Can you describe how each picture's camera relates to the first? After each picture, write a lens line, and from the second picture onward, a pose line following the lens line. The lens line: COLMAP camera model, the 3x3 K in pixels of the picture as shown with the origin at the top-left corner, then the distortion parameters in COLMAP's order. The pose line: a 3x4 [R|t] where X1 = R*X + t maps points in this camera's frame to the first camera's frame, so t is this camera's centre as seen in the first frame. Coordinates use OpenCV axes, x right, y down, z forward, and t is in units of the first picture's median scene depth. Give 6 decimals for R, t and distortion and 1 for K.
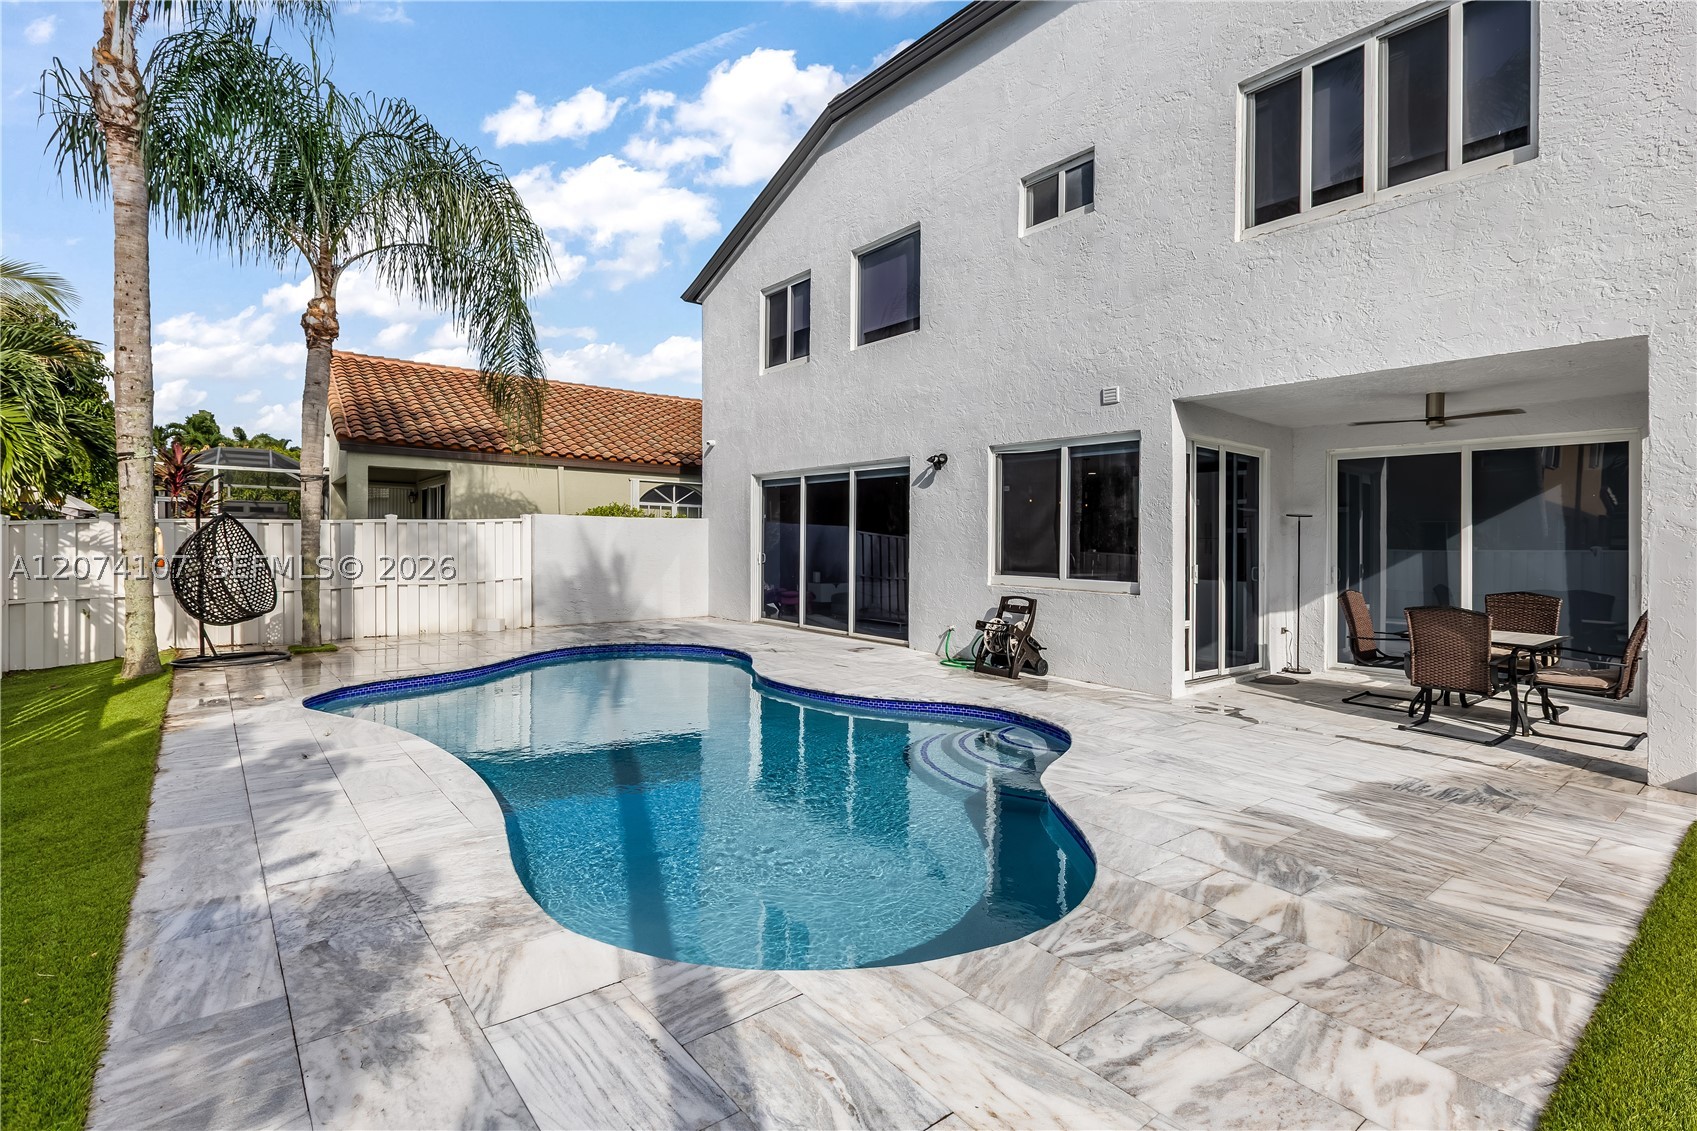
lens RADIAL K [[813.3, 0, 843.4], [0, 813.3, 540.6], [0, 0, 1]] dist [0.002127, -0.000256]
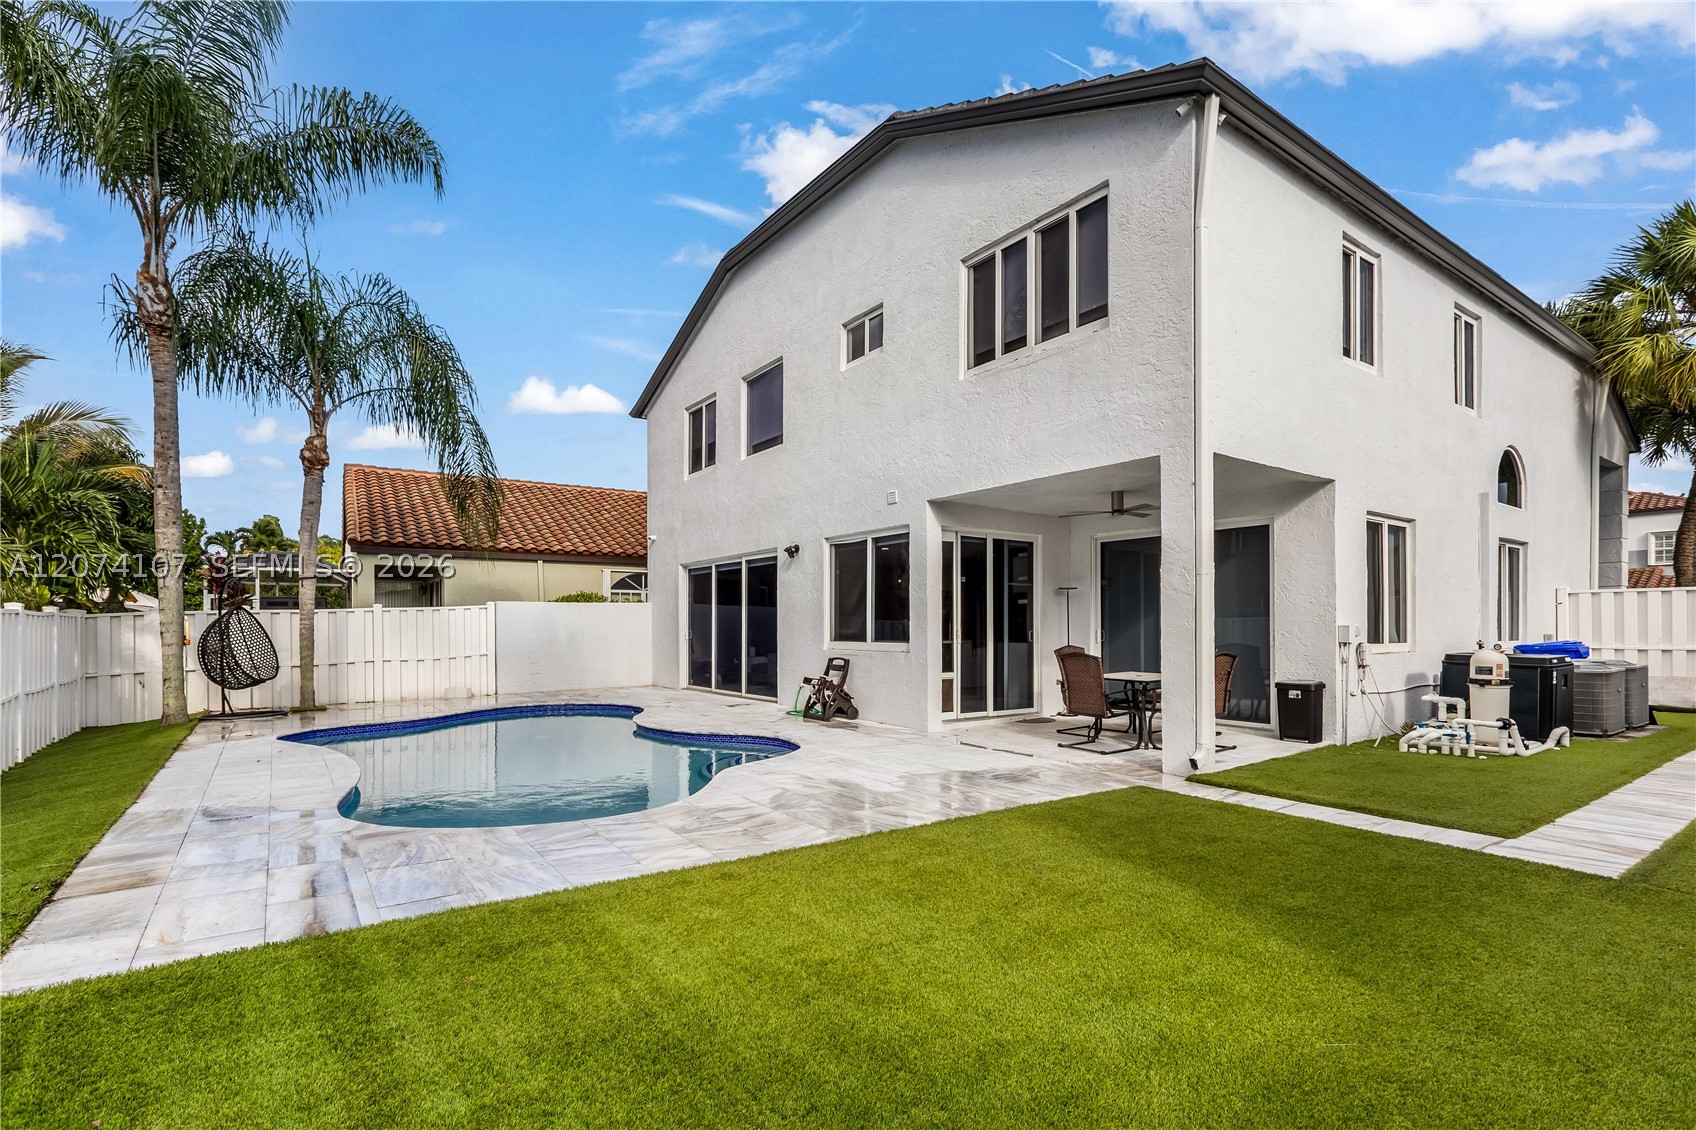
lens RADIAL K [[804.4, 0, 829.8], [0, 804.4, 616.0], [0, 0, 1]] dist [0.000458, -0.000197]
pose [[0.997768, -0.020938, -0.063414, 0.281139], [0.020312, 0.999739, -0.010502, 0.017081], [0.063617, 0.009191, 0.997932, -0.243305]]
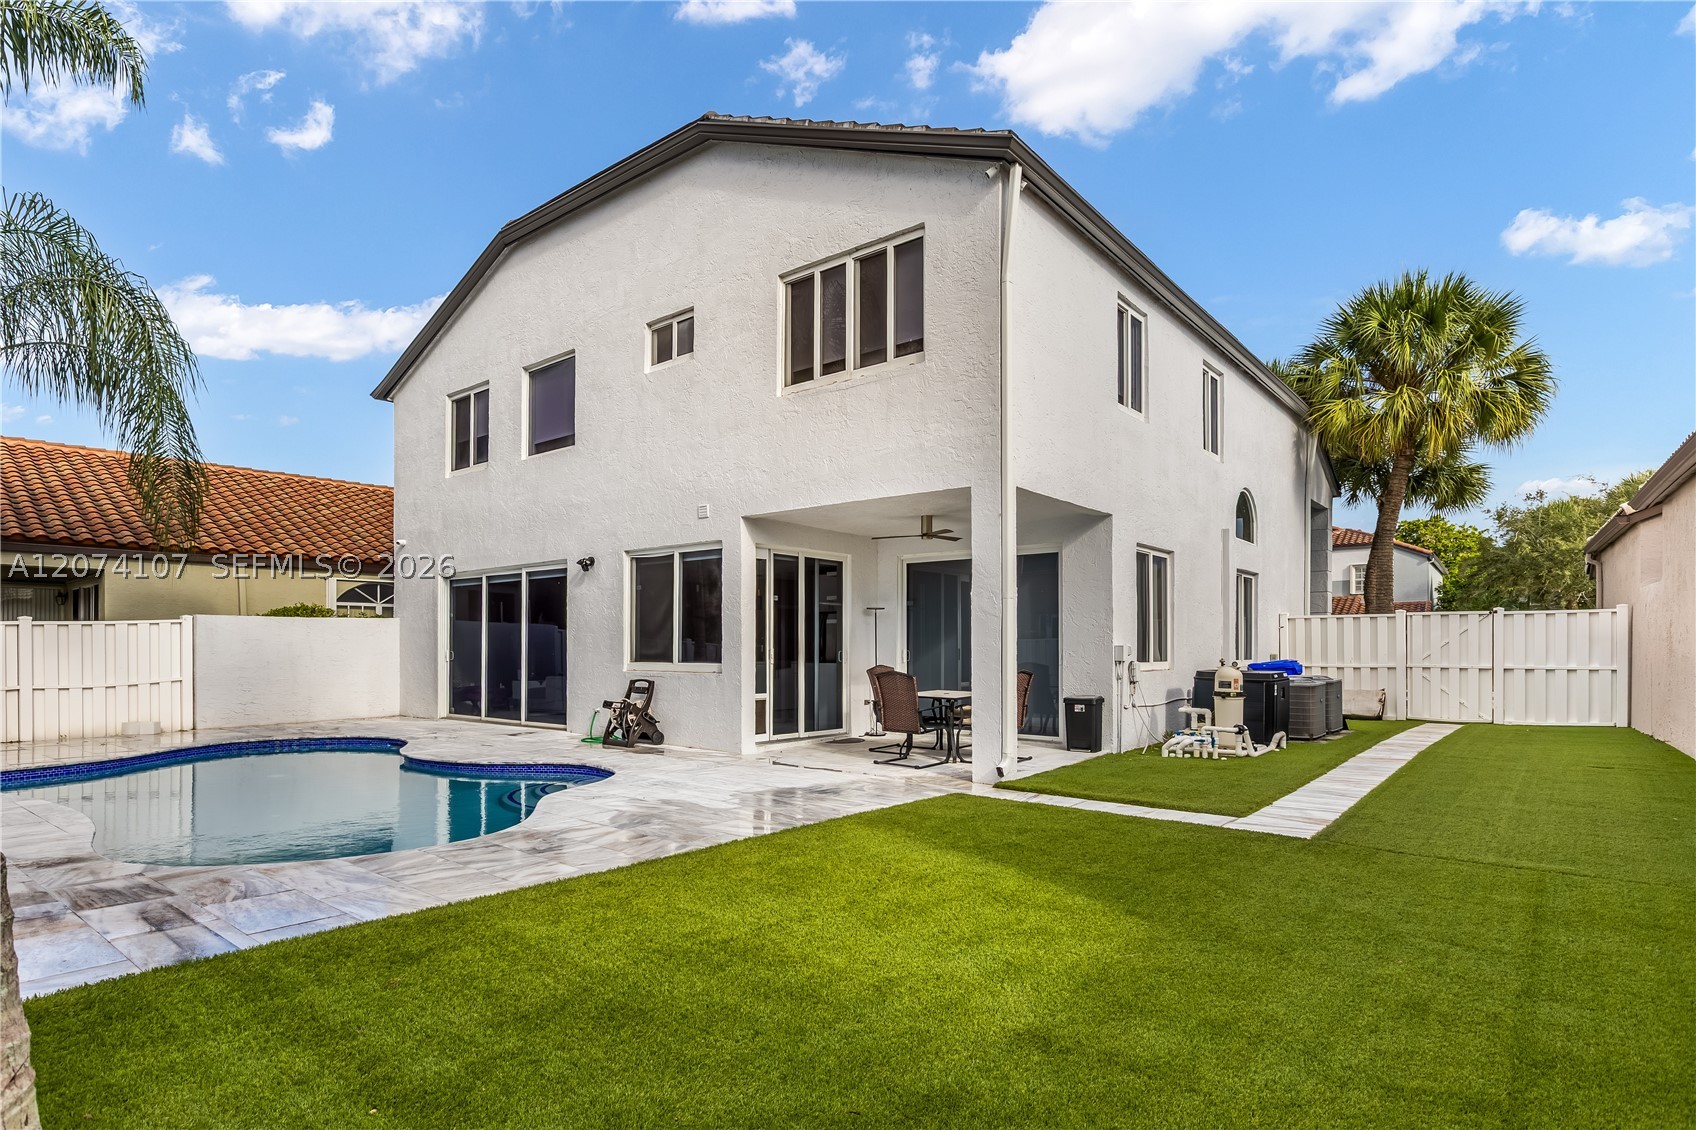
lens RADIAL K [[905.1, 0, 837.7], [0, 905.1, 627.6], [0, 0, 1]] dist [-0.017512, 0.026825]
pose [[0.977467, -0.013951, 0.210626, 0.217241], [0.017462, 0.999738, -0.014819, 0.018211], [-0.210364, 0.018163, 0.977454, -0.337249]]
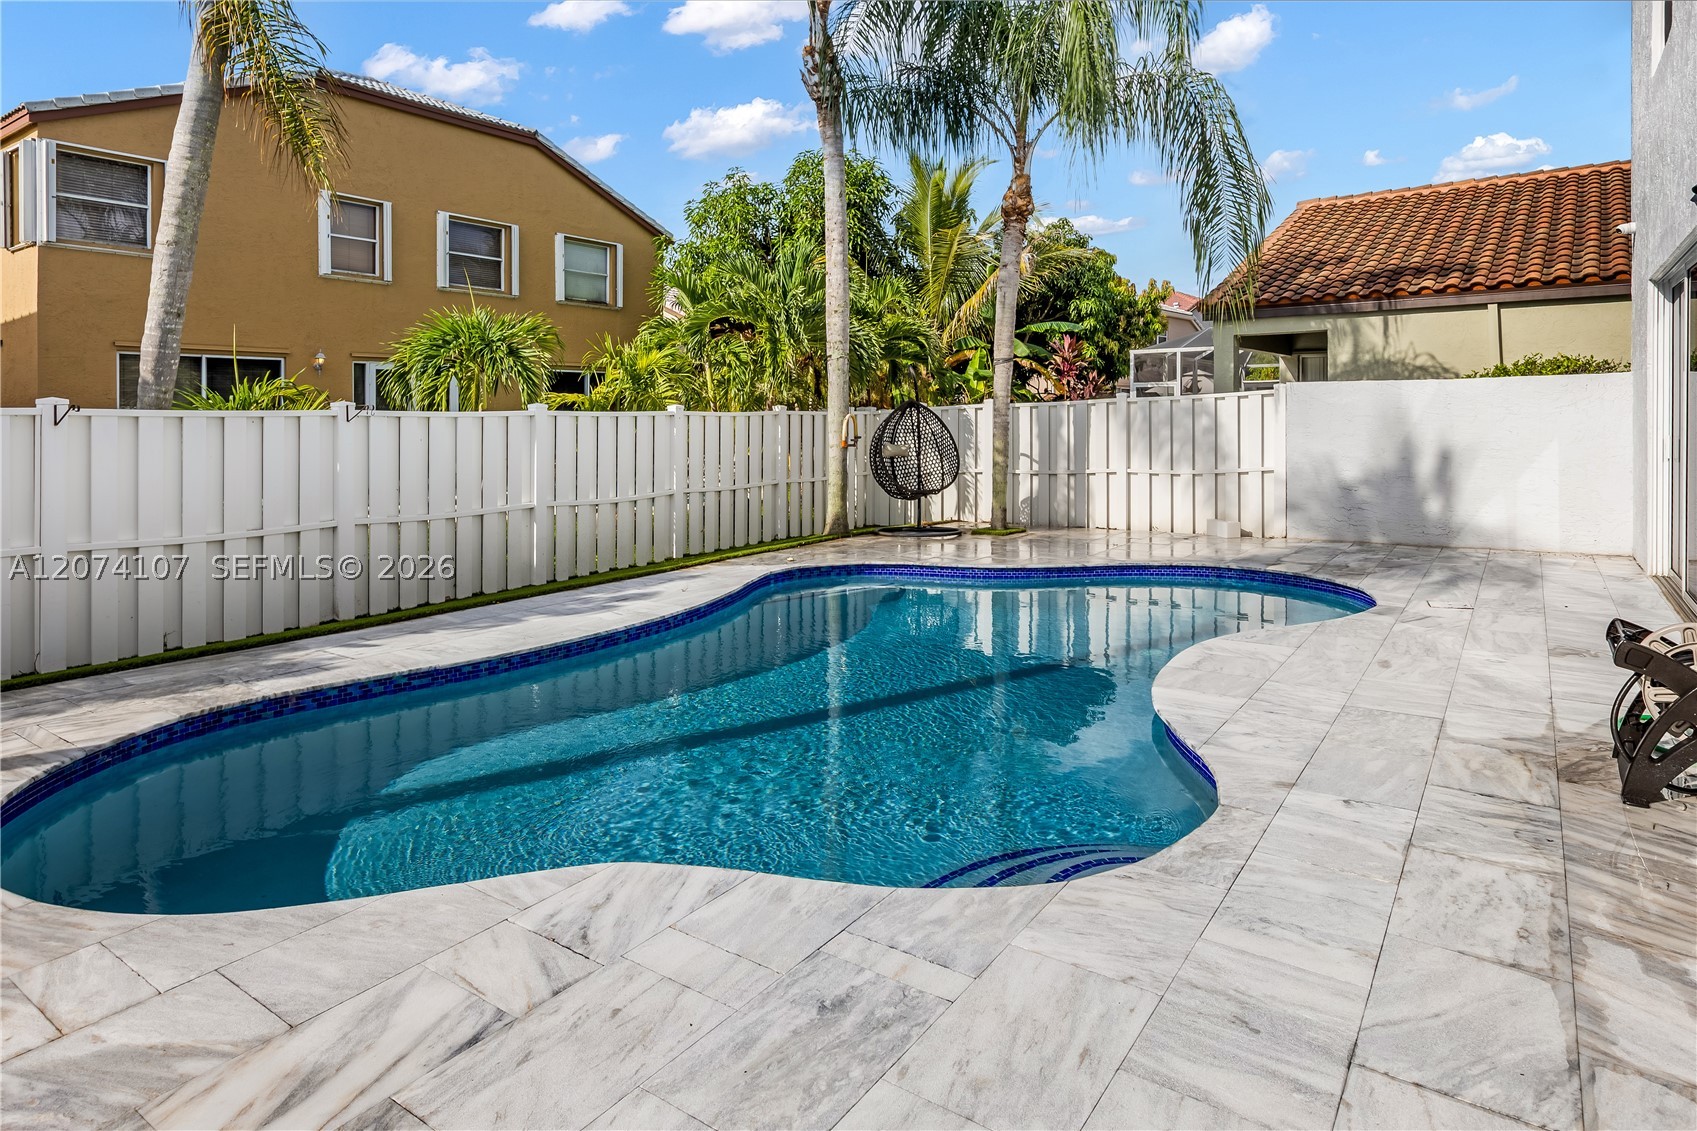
lens RADIAL K [[905.6, 0, 838.2], [0, 905.6, 628.2], [0, 0, 1]] dist [-0.017512, 0.026825]
pose [[0.287316, 0.210054, -0.934520, 0.435955], [0.002899, 0.975462, 0.220148, 0.000379], [0.957832, -0.065961, 0.279657, 0.517156]]
